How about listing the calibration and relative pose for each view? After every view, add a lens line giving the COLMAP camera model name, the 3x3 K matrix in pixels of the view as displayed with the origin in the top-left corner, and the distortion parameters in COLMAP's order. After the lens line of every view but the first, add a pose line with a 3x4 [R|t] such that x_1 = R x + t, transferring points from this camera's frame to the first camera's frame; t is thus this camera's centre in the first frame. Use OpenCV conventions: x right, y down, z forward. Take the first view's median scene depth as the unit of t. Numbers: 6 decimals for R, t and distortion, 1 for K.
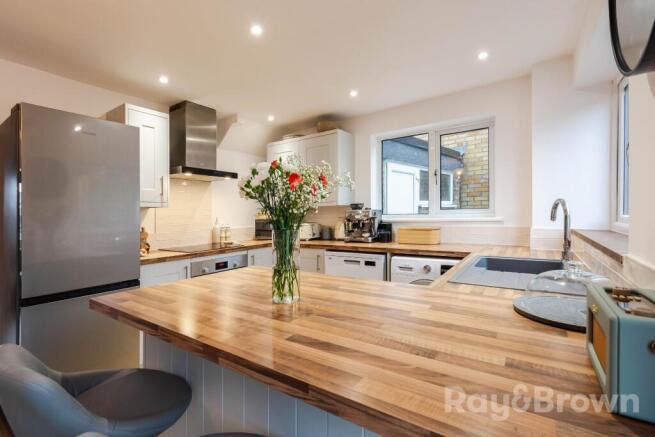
lens RADIAL K [[301.7, 0, 330.8], [0, 301.7, 217.7], [0, 0, 1]] dist [0.015081, 0.000223]
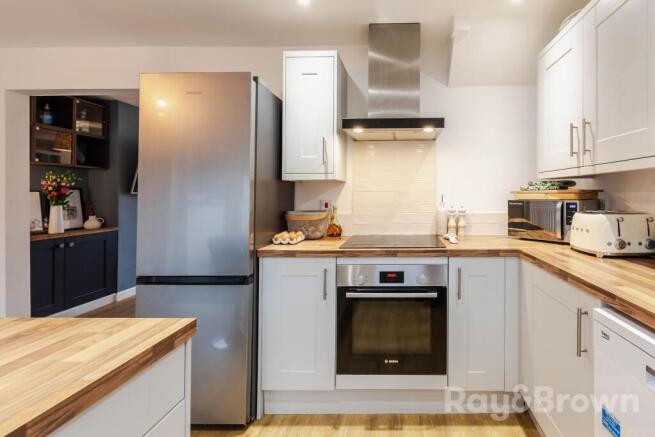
lens RADIAL K [[321.7, 0, 386.0], [0, 321.7, 195.0], [0, 0, 1]] dist [-0.001119, 0.001299]
pose [[0.538471, 0.020653, -0.842391, 0.144555], [-0.017861, 0.999755, 0.013094, -0.009398], [0.842455, 0.007995, 0.538708, 0.590086]]
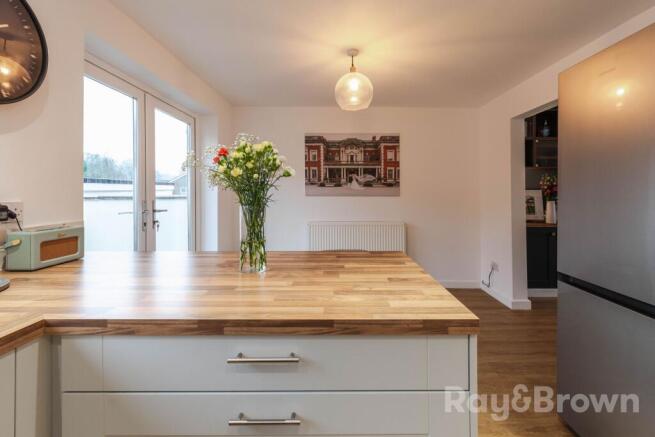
lens RADIAL K [[286.9, 0, 319.7], [0, 286.9, 191.8], [0, 0, 1]] dist [0.000171, 0.000091]
pose [[-0.819000, 0.016970, -0.573542, 0.106750], [0.004675, 0.999727, 0.022905, -0.009953], [0.573774, 0.016078, -0.818856, 0.660306]]
